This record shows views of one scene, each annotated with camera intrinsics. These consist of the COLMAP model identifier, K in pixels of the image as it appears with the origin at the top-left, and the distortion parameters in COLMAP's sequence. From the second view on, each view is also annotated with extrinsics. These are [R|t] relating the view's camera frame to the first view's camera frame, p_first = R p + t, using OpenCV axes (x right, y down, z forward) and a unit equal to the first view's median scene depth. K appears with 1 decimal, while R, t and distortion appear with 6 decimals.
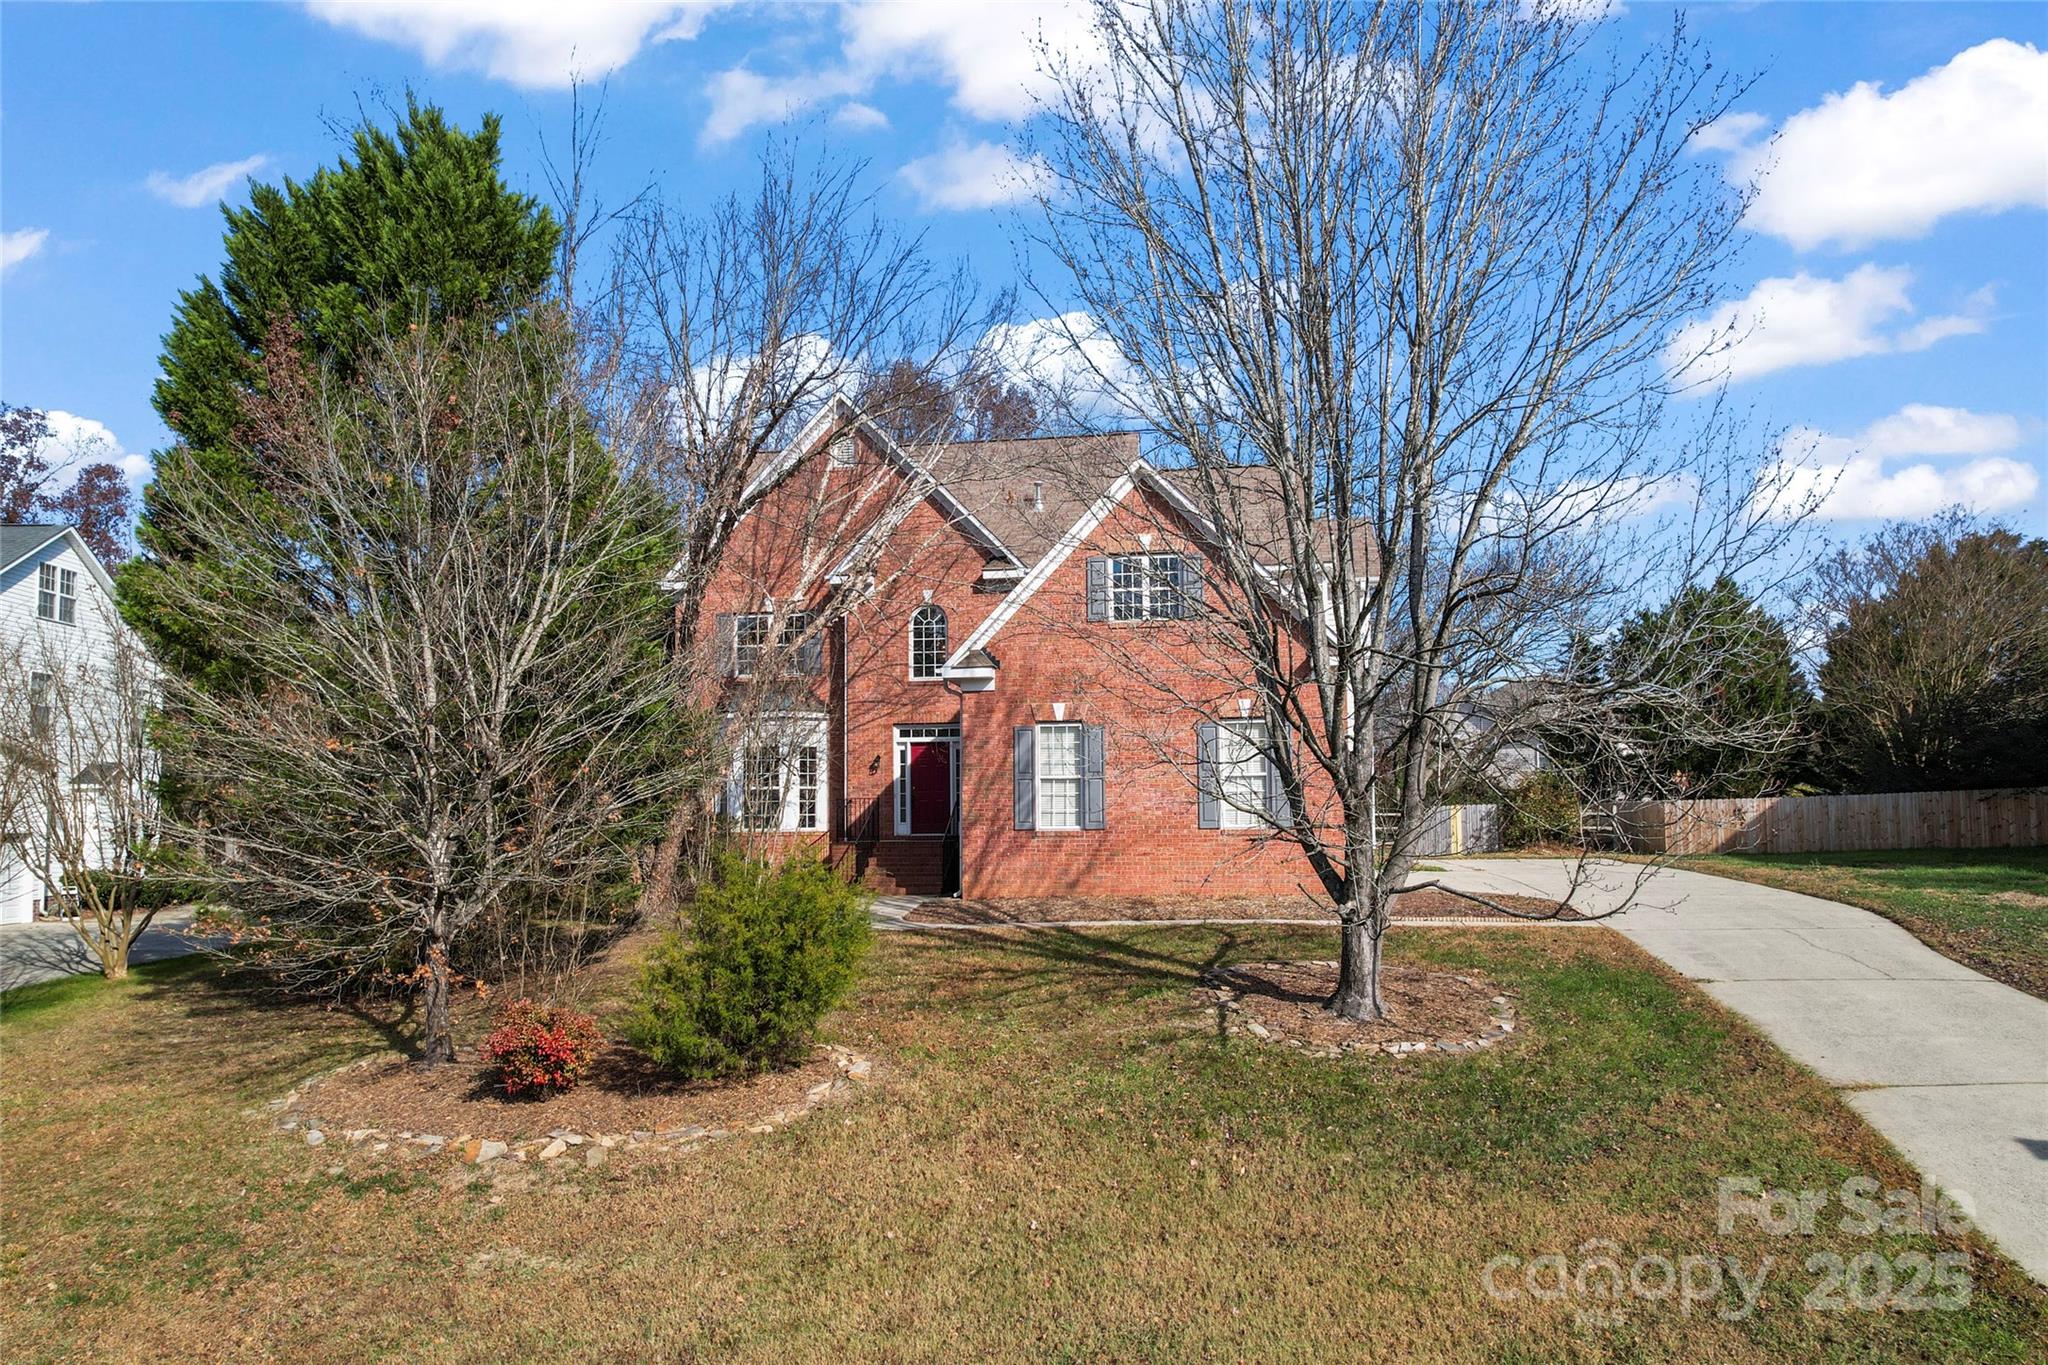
lens RADIAL K [[1329.9, 0, 1029.4], [0, 1329.9, 719.1], [0, 0, 1]] dist [-0.036543, 0.000430]
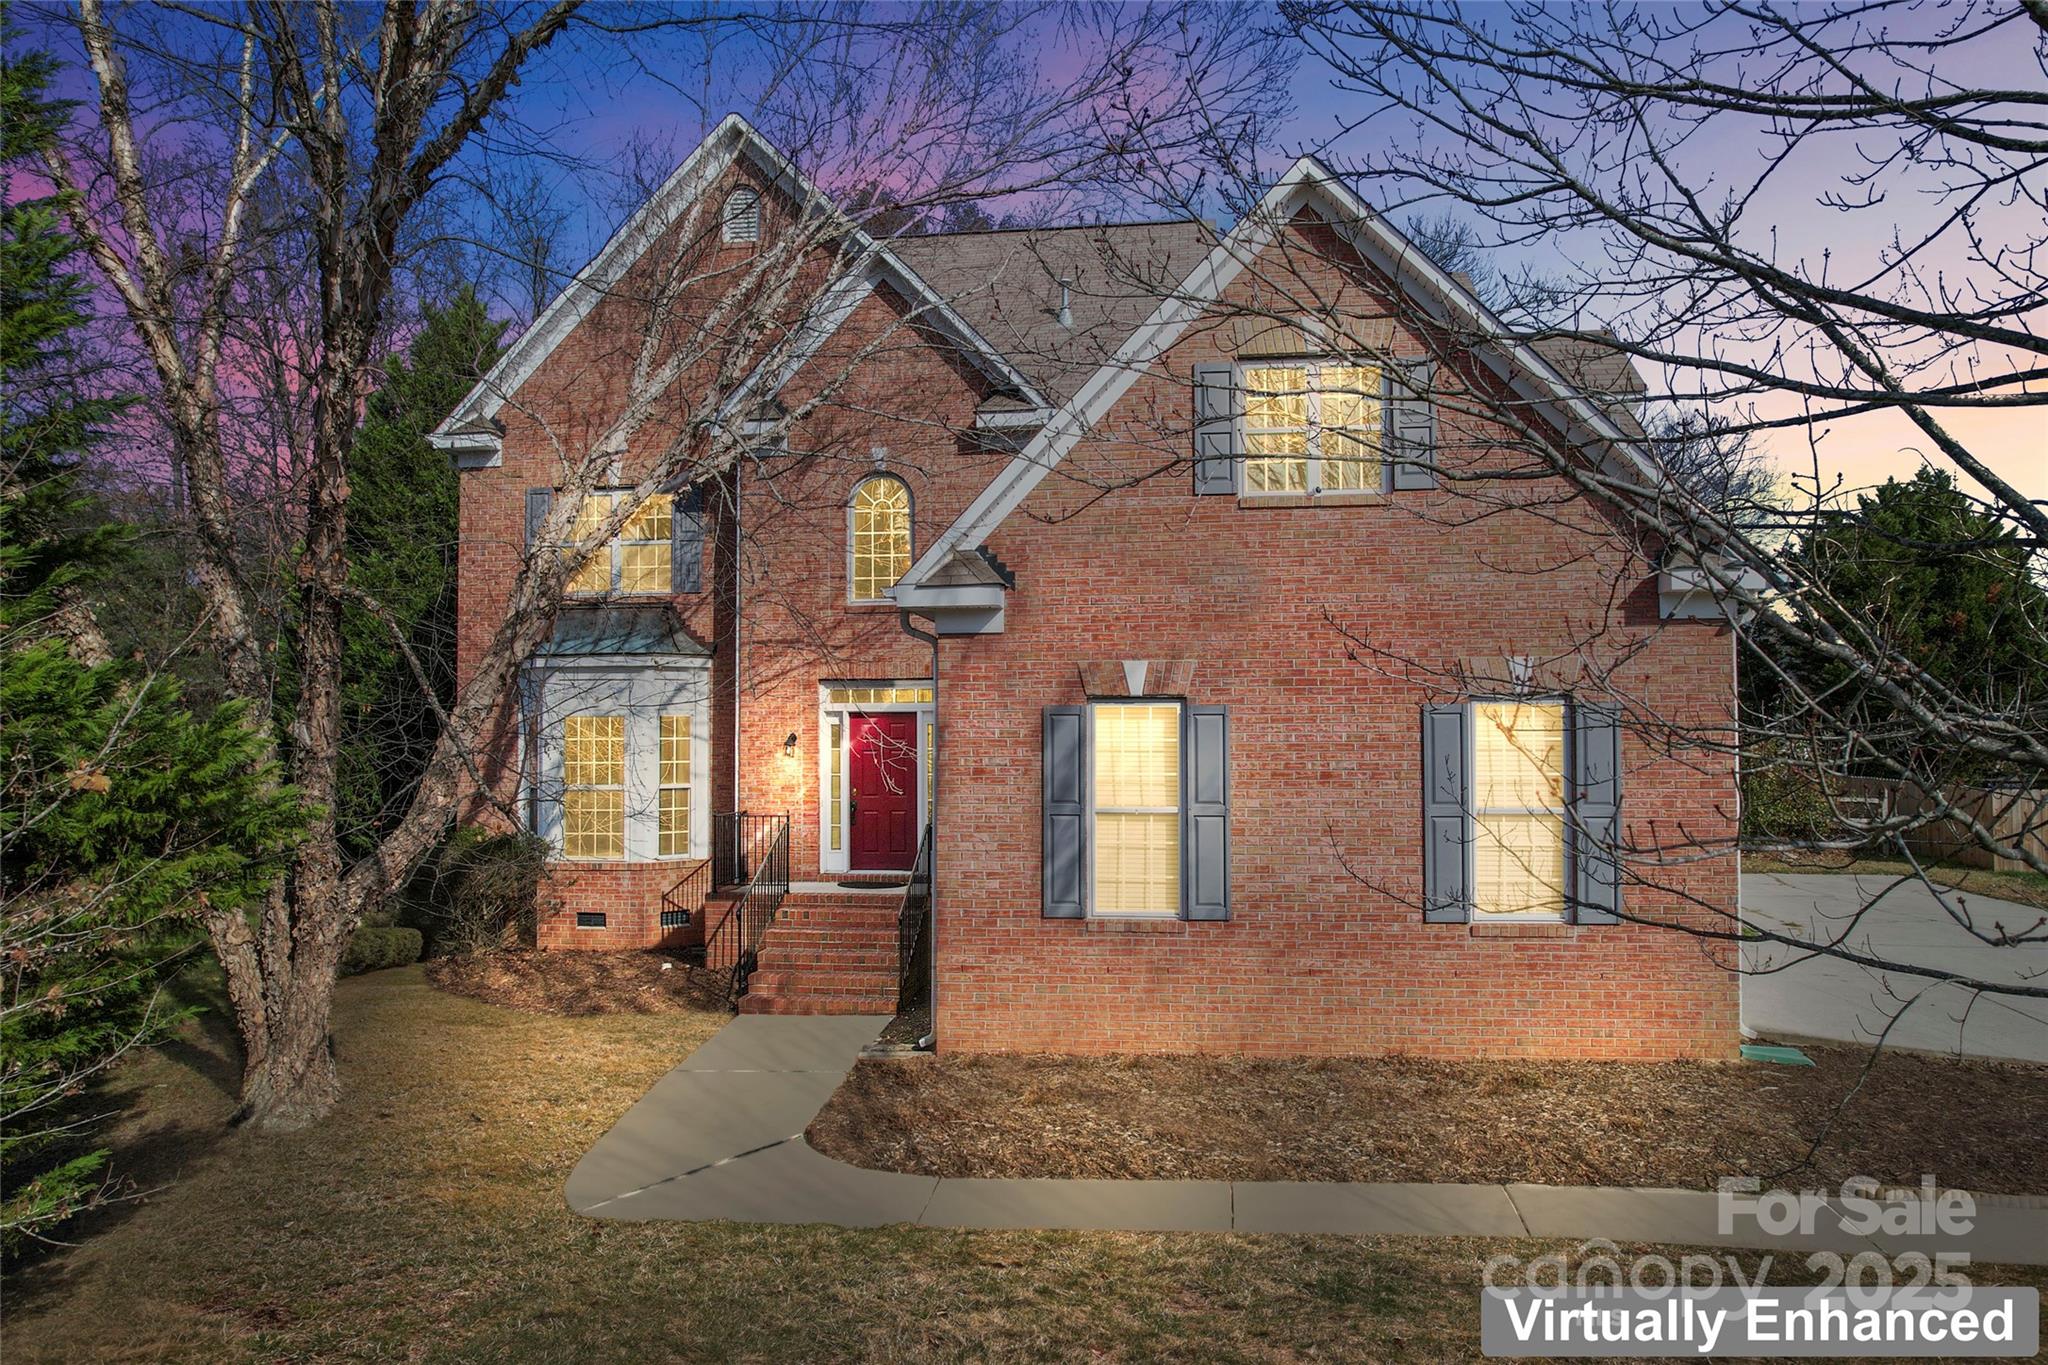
lens RADIAL K [[1329.9, 0, 1029.4], [0, 1329.9, 719.1], [0, 0, 1]] dist [-0.036543, 0.000430]
pose [[0.999765, 0.005469, 0.020973, -0.022509], [-0.006876, 0.997687, 0.067634, -0.019329], [-0.020554, -0.067762, 0.997490, 0.422586]]
